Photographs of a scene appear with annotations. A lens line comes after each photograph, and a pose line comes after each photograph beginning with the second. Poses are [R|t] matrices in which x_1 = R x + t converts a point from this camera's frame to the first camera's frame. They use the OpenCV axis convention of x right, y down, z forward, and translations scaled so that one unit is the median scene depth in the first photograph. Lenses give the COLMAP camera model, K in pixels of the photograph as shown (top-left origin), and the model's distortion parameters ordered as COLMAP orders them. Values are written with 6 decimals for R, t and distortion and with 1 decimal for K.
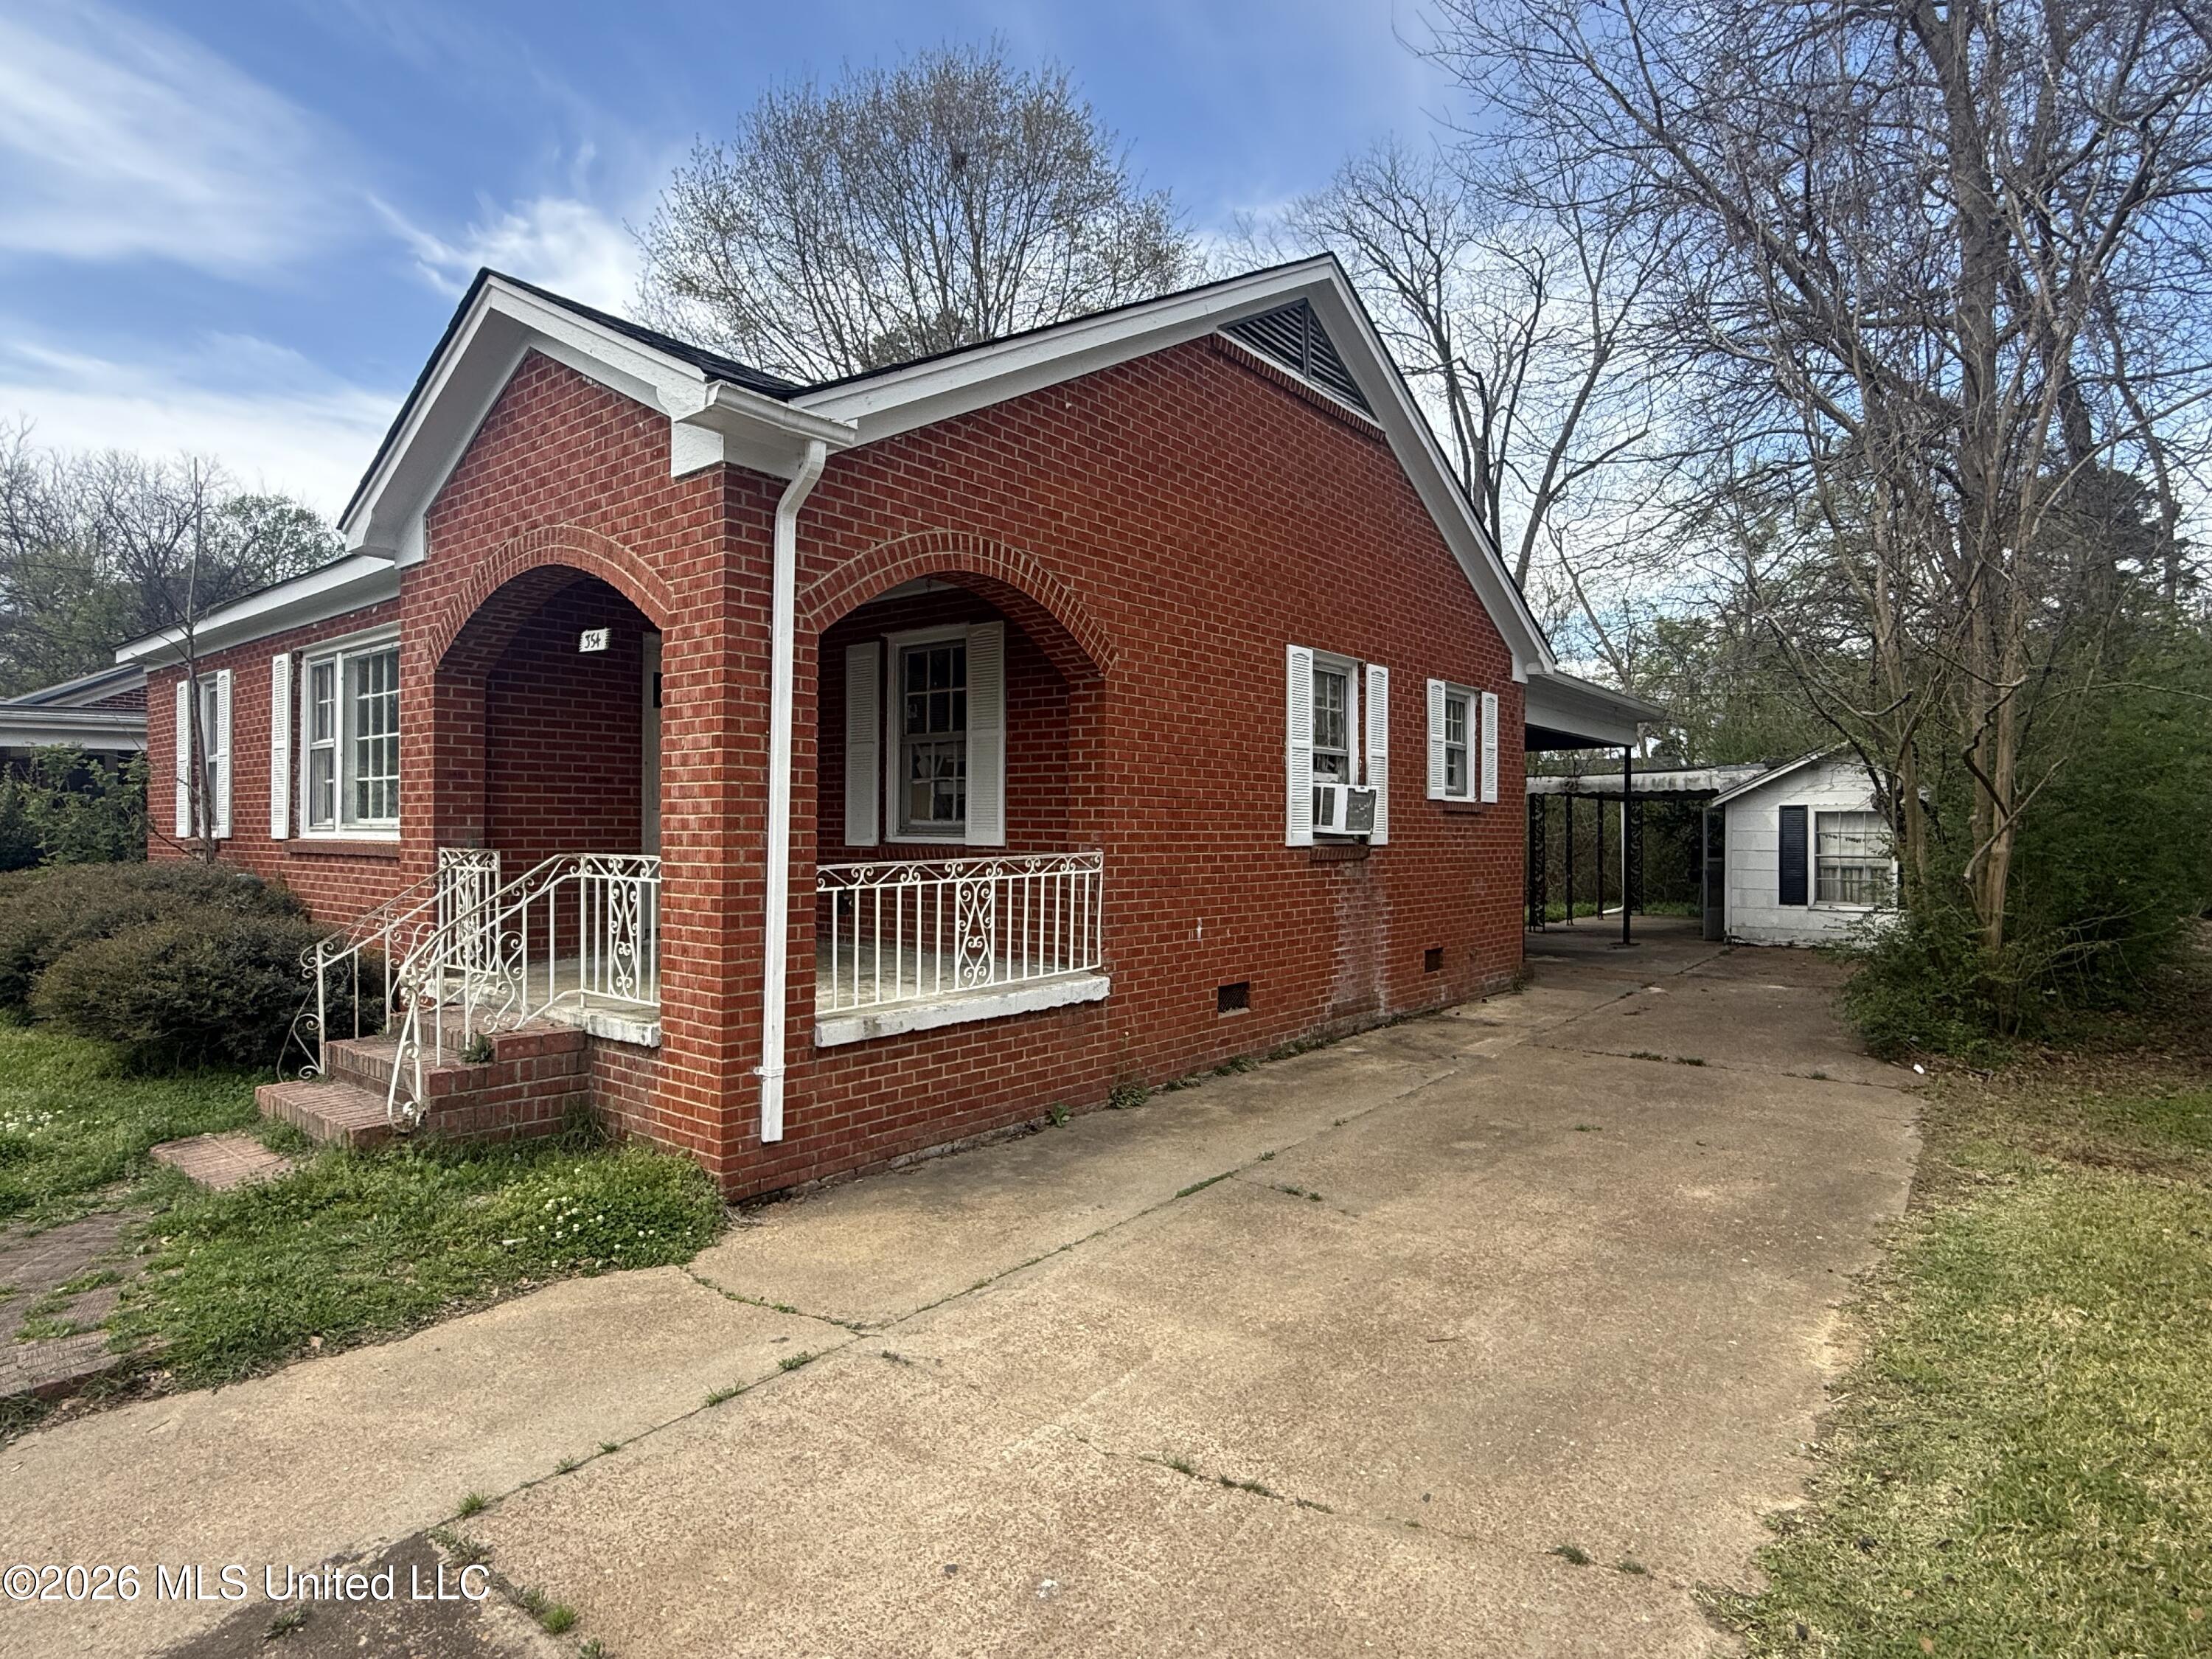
lens RADIAL K [[1164.2, 0, 1106.0], [0, 1164.2, 829.5], [0, 0, 1]] dist [0.000383, -0.000024]
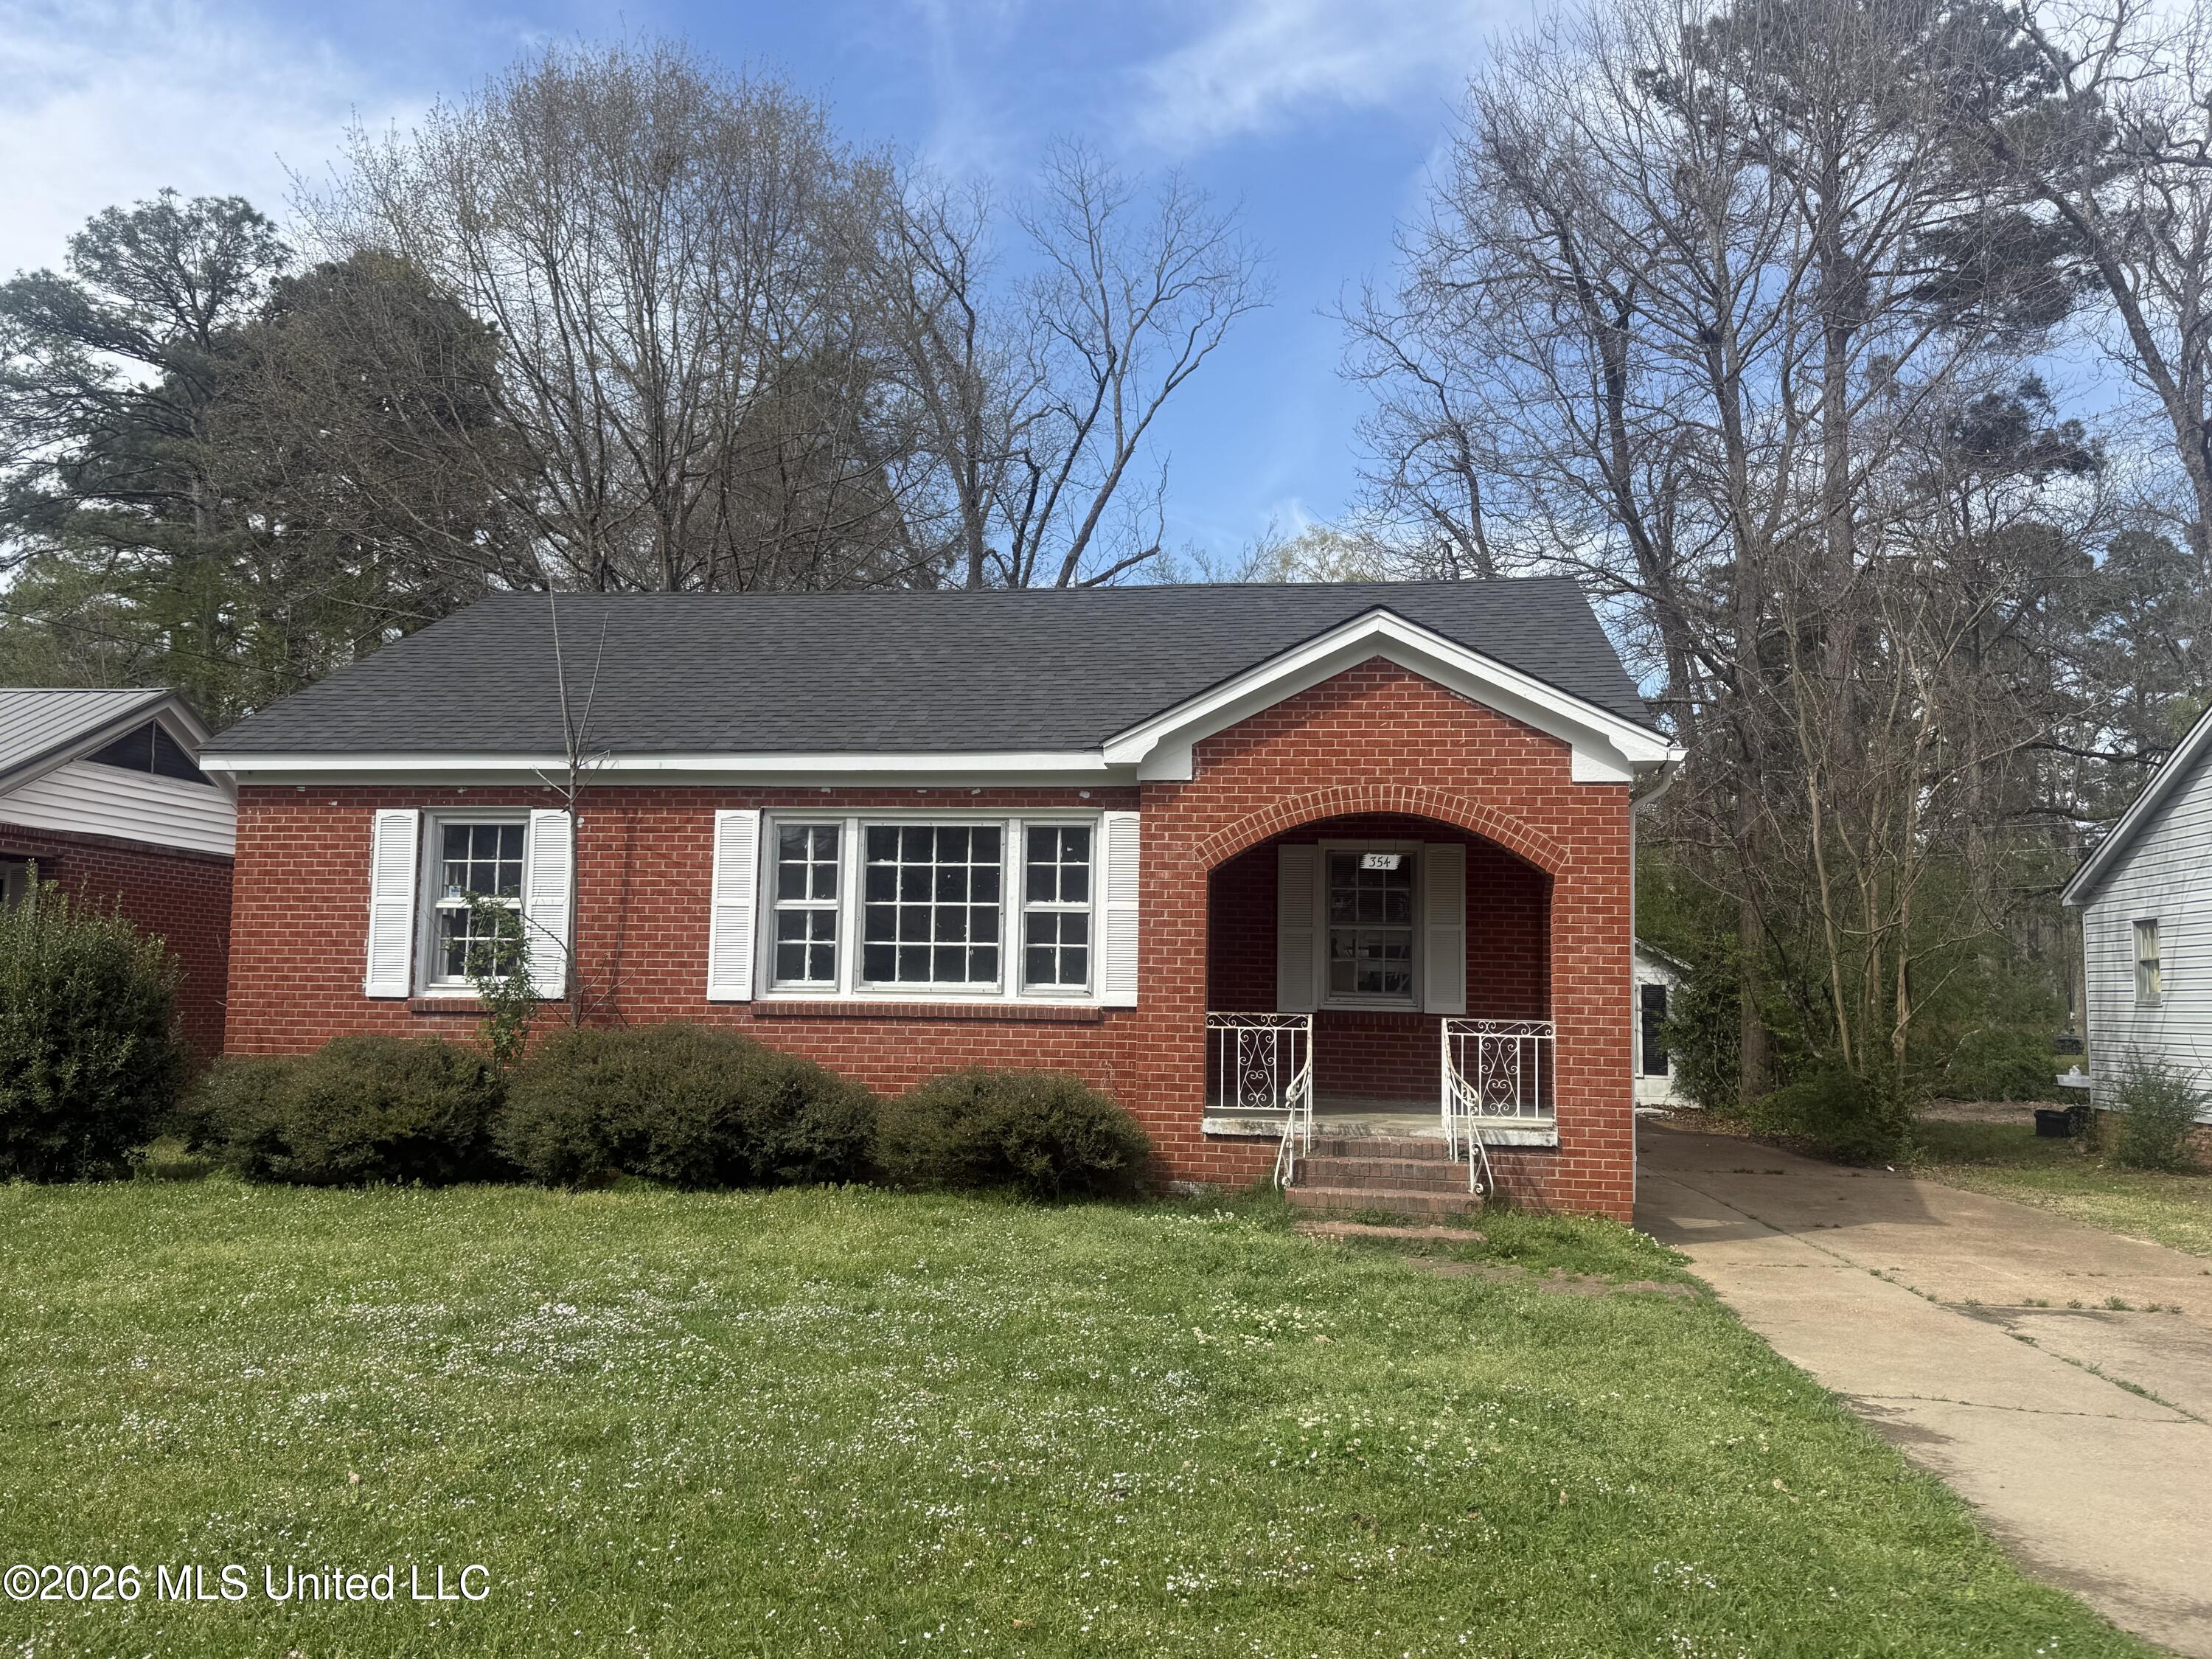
lens RADIAL K [[1722.1, 0, 1106.0], [0, 1722.1, 829.5], [0, 0, 1]] dist [0.004148, 0.000853]
pose [[0.840973, 0.065436, 0.537106, -1.568334], [-0.016939, 0.995358, -0.094743, -0.002833], [-0.540812, 0.070578, 0.838177, -0.447322]]
